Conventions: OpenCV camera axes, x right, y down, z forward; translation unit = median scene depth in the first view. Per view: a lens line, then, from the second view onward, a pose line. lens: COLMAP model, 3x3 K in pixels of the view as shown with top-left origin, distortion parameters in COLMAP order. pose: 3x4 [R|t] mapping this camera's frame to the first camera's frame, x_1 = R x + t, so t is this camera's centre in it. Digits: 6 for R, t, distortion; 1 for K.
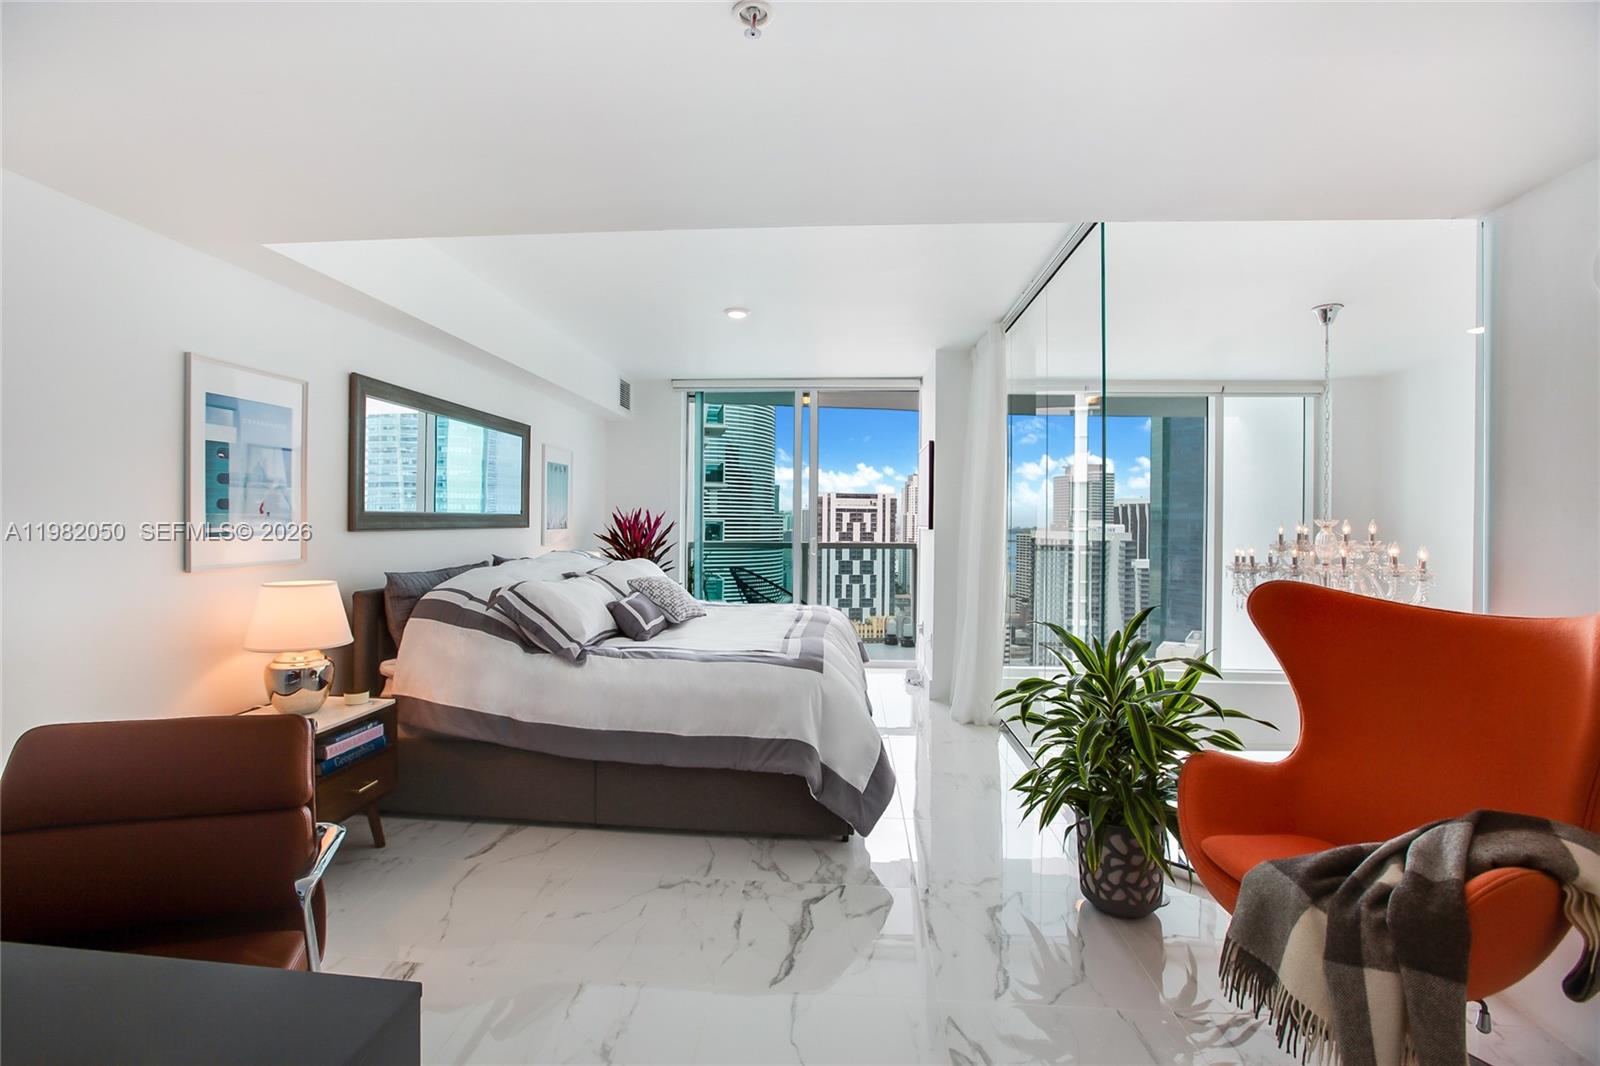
lens RADIAL K [[716.4, 0, 800.0], [0, 716.4, 531.5], [0, 0, 1]] dist [-0.039607, 0.011430]
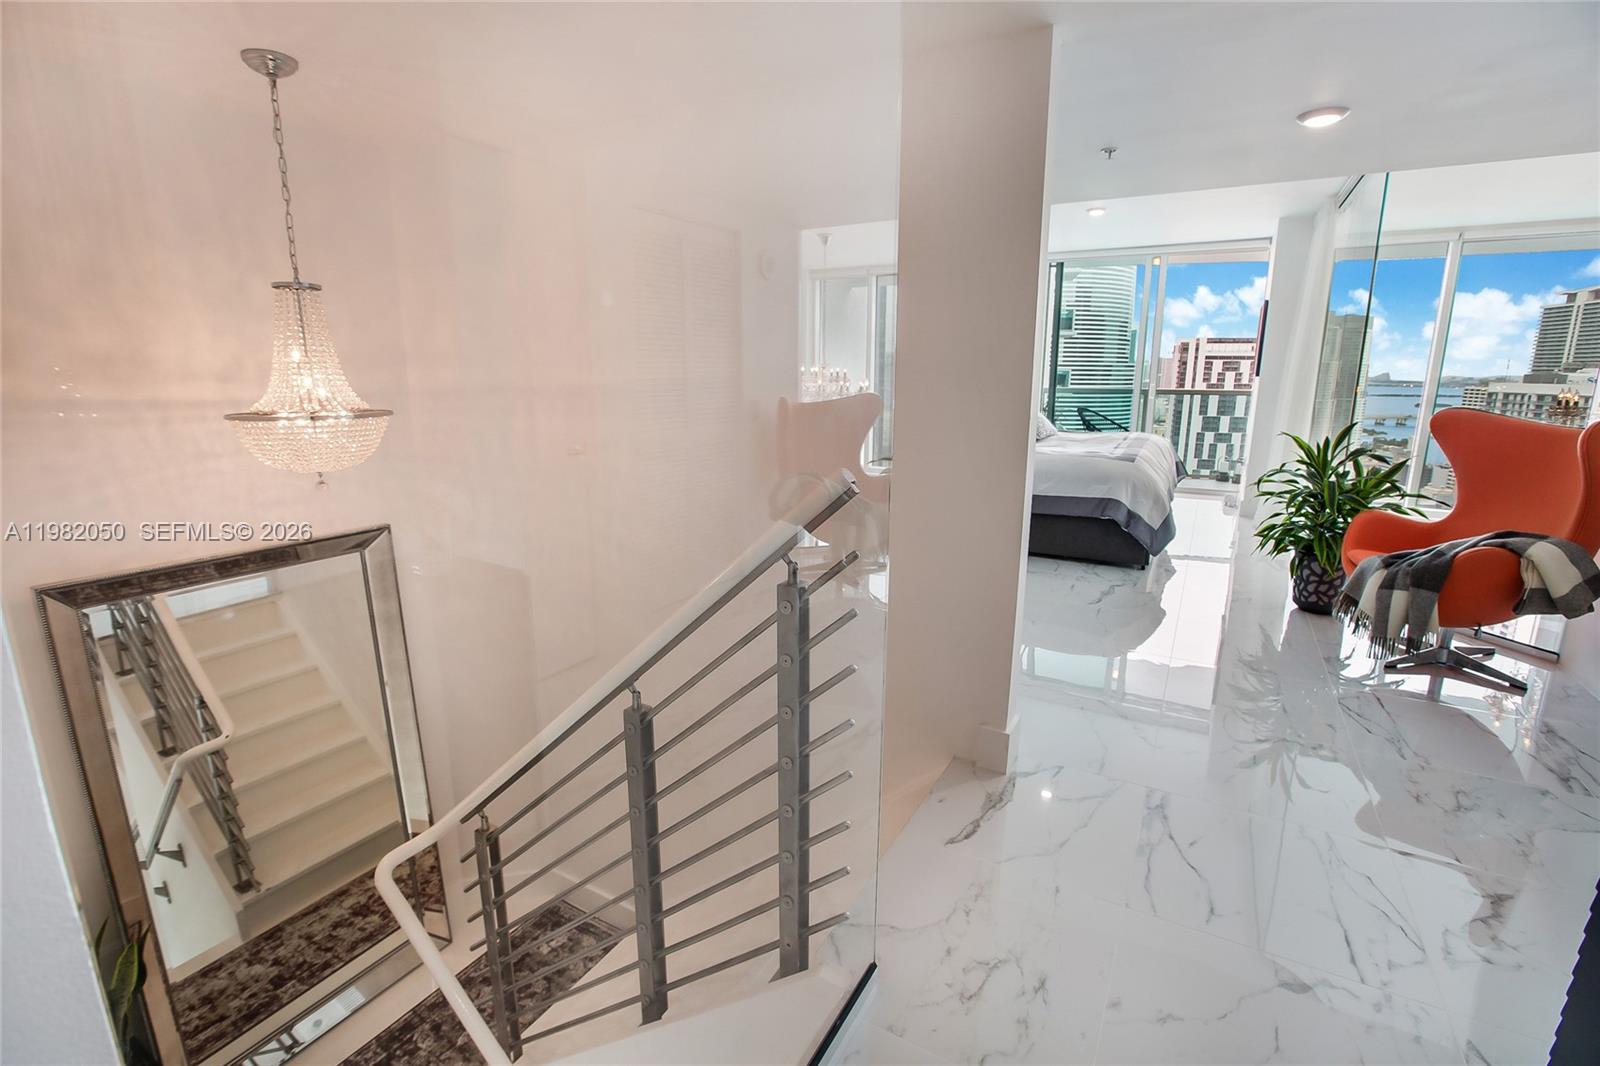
lens RADIAL K [[716.4, 0, 797.1], [0, 716.4, 524.5], [0, 0, 1]] dist [-0.039607, 0.011430]
pose [[0.894572, 0.083604, -0.439035, 0.064327], [0.003852, 0.980869, 0.194632, 0.013126], [0.446907, -0.175803, 0.877136, -0.822694]]
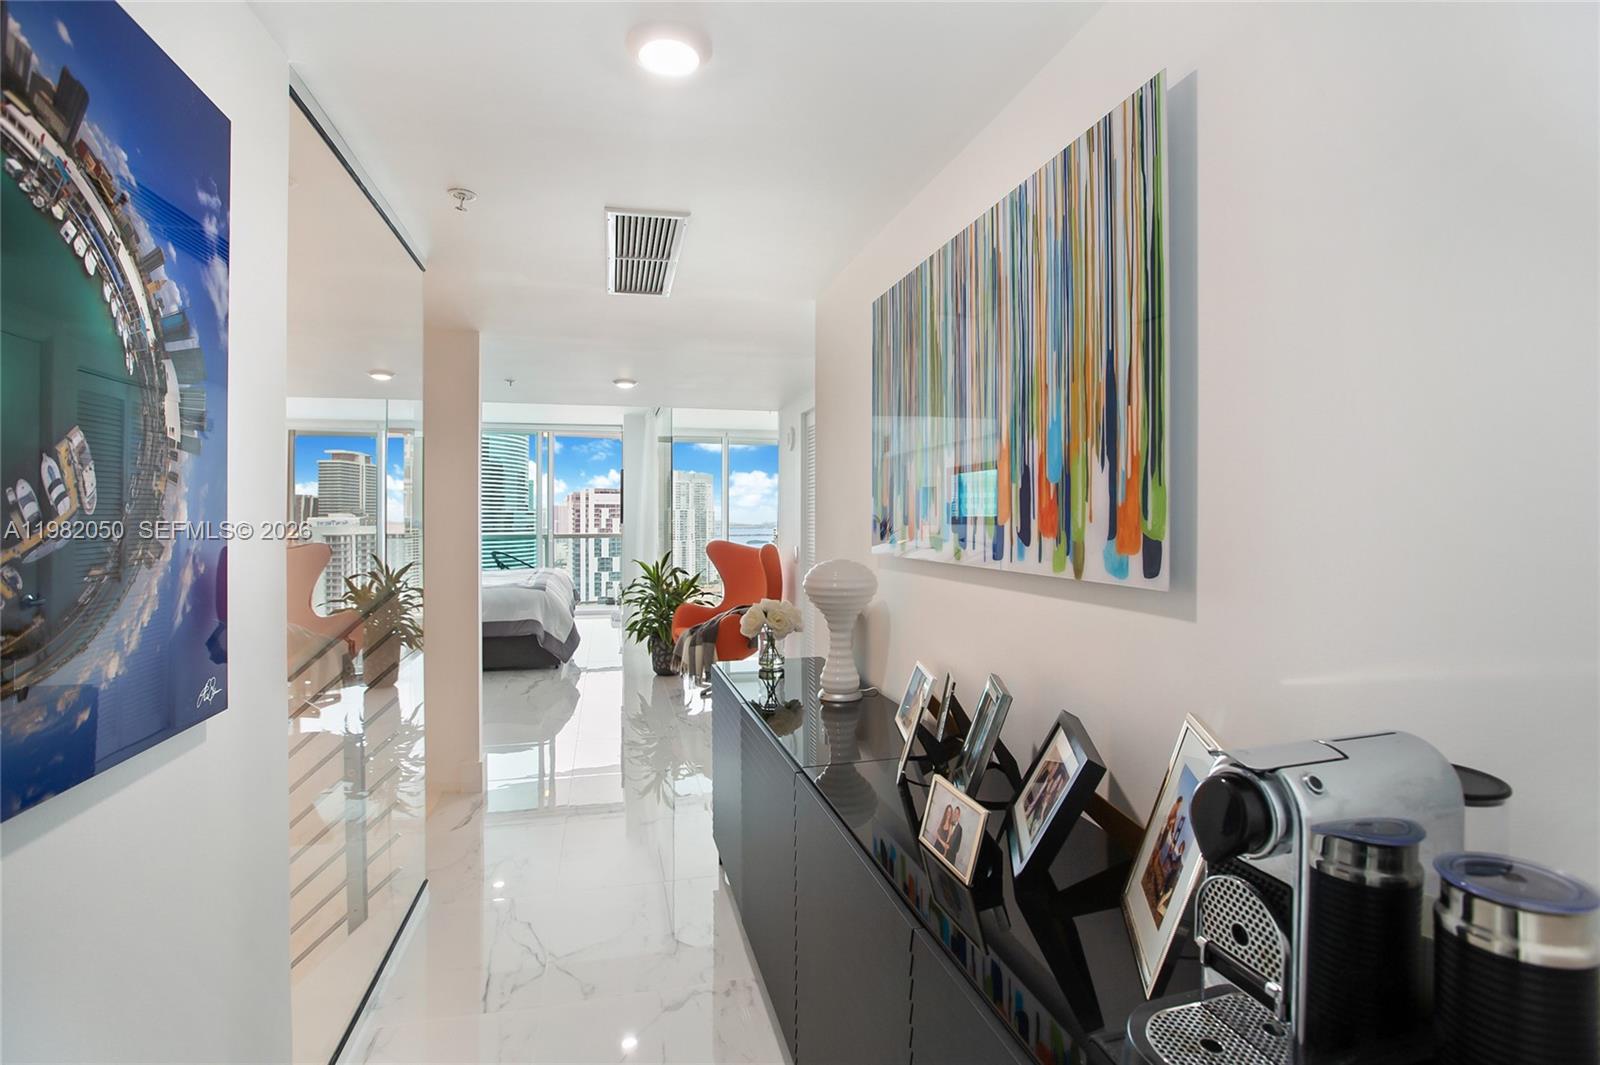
lens RADIAL K [[716.4, 0, 783.3], [0, 716.4, 527.8], [0, 0, 1]] dist [-0.039607, 0.011430]
pose [[0.953220, -0.013886, 0.301957, 0.075076], [0.013452, 0.999903, 0.003514, 0.009068], [-0.301977, 0.000712, 0.953315, -1.360496]]
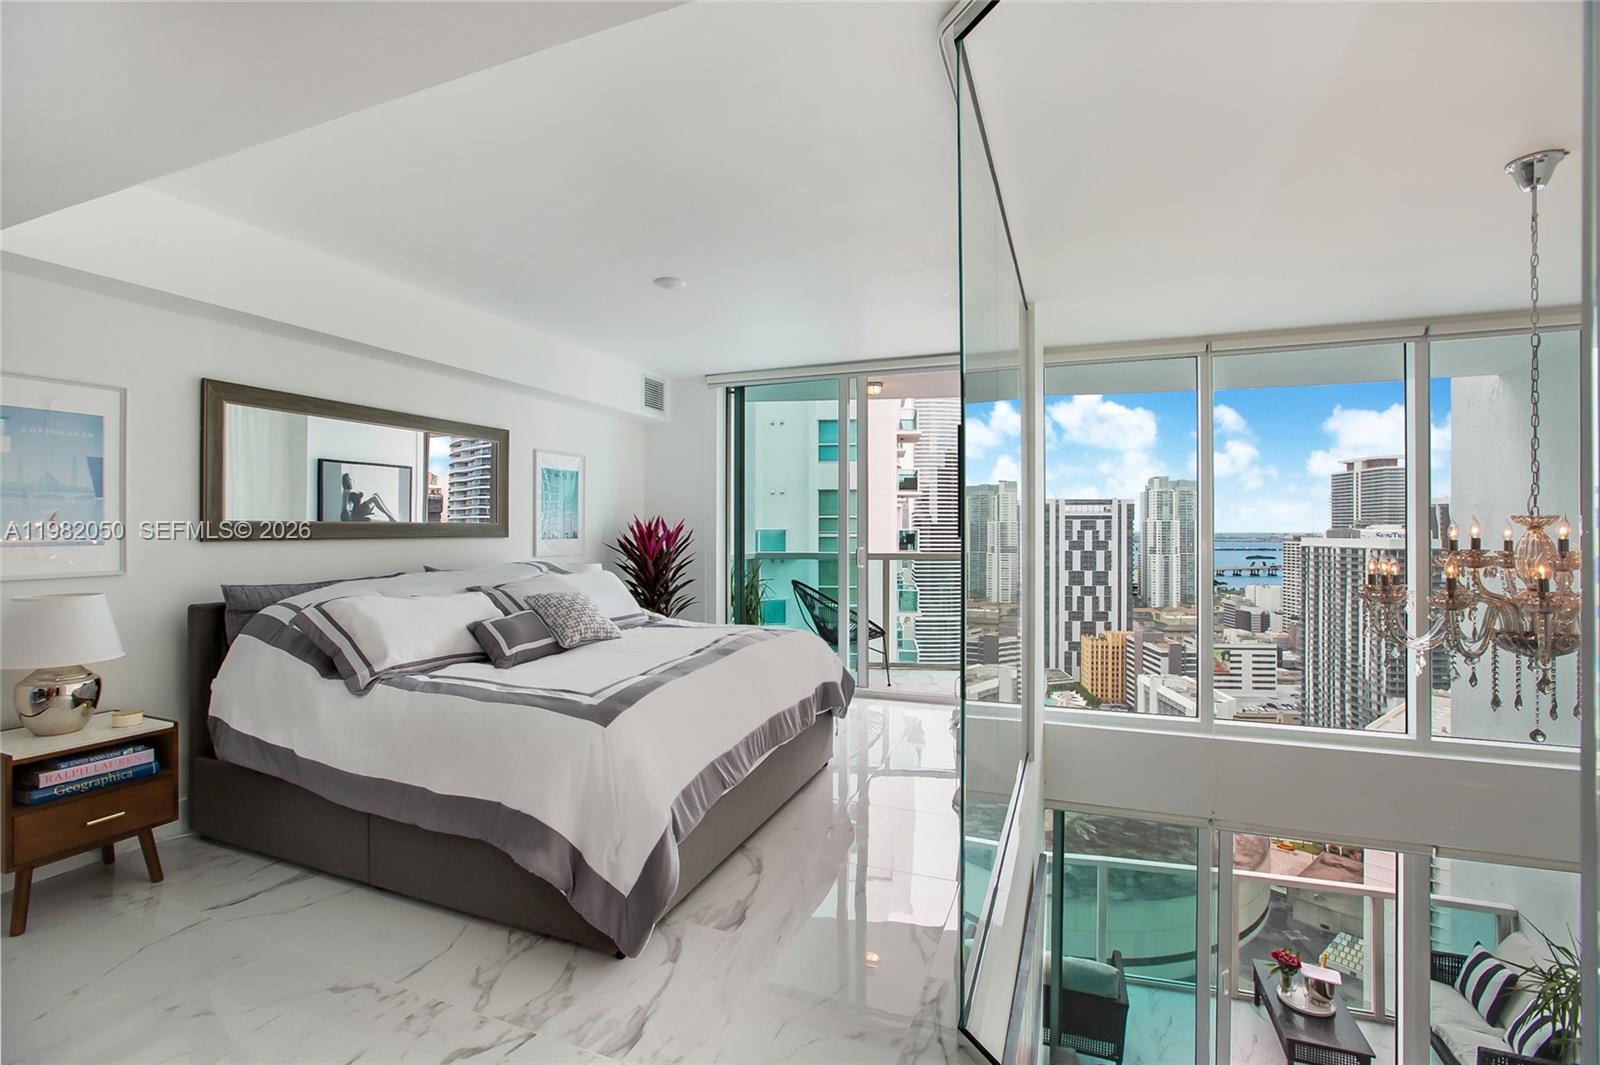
lens RADIAL K [[716.4, 0, 804.4], [0, 716.4, 537.0], [0, 0, 1]] dist [-0.039607, 0.011430]
pose [[0.953988, -0.007502, -0.299752, 0.316274], [0.005862, 0.999963, -0.006371, 0.002596], [0.299789, 0.004321, 0.953996, 0.238825]]
